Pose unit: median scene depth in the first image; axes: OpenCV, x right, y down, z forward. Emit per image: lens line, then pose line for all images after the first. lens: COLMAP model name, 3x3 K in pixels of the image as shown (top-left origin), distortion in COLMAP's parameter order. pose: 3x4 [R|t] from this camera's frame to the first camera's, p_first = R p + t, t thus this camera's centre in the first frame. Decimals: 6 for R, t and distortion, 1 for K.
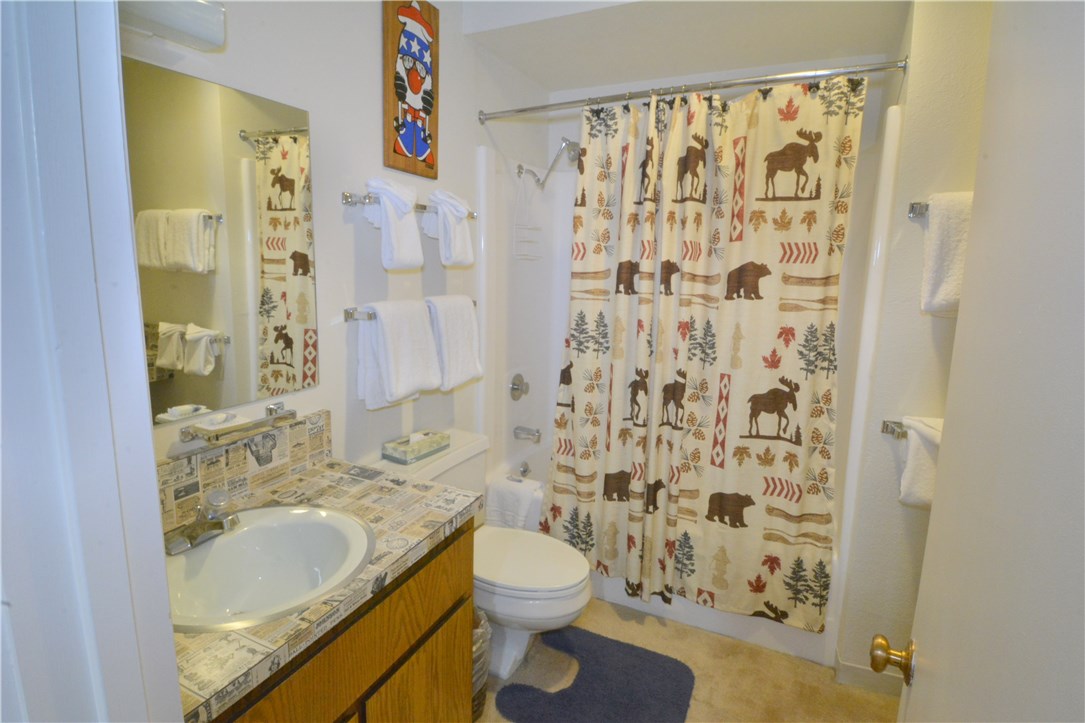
lens RADIAL K [[558.7, 0, 521.1], [0, 558.7, 351.2], [0, 0, 1]] dist [0.038992, -0.044826]
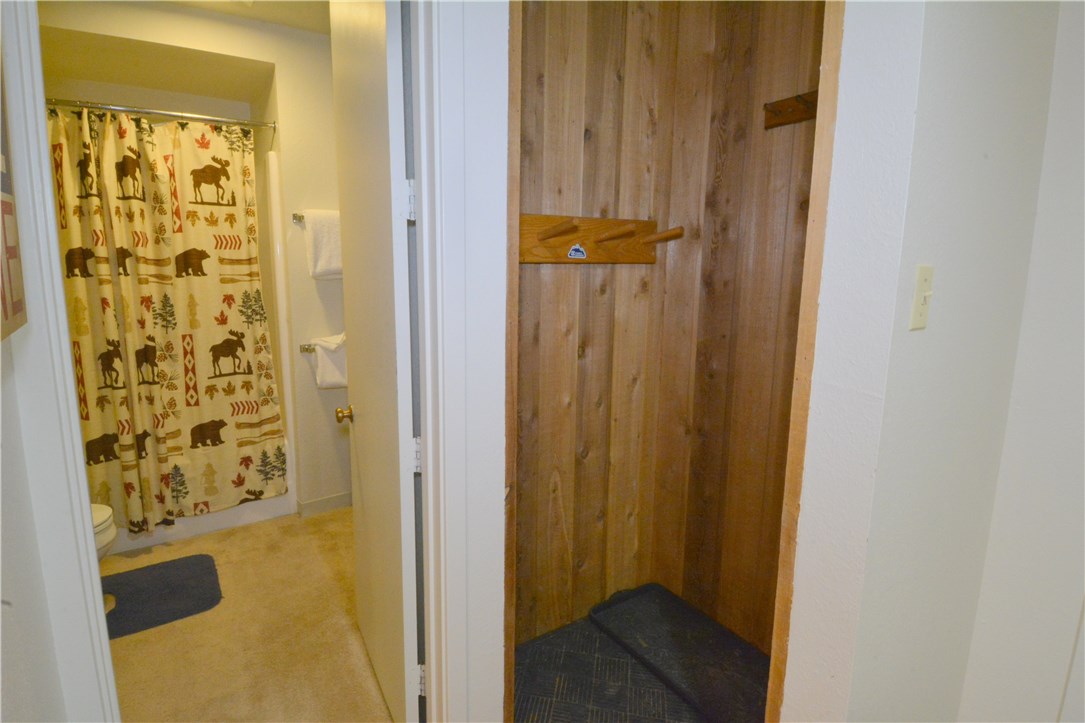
lens RADIAL K [[558.7, 0, 521.1], [0, 558.7, 351.2], [0, 0, 1]] dist [0.038992, -0.044826]
pose [[0.507137, -0.154516, 0.847901, -0.370768], [0.137759, 0.985682, 0.097229, 0.060692], [-0.850784, 0.067498, 0.521162, -0.354649]]
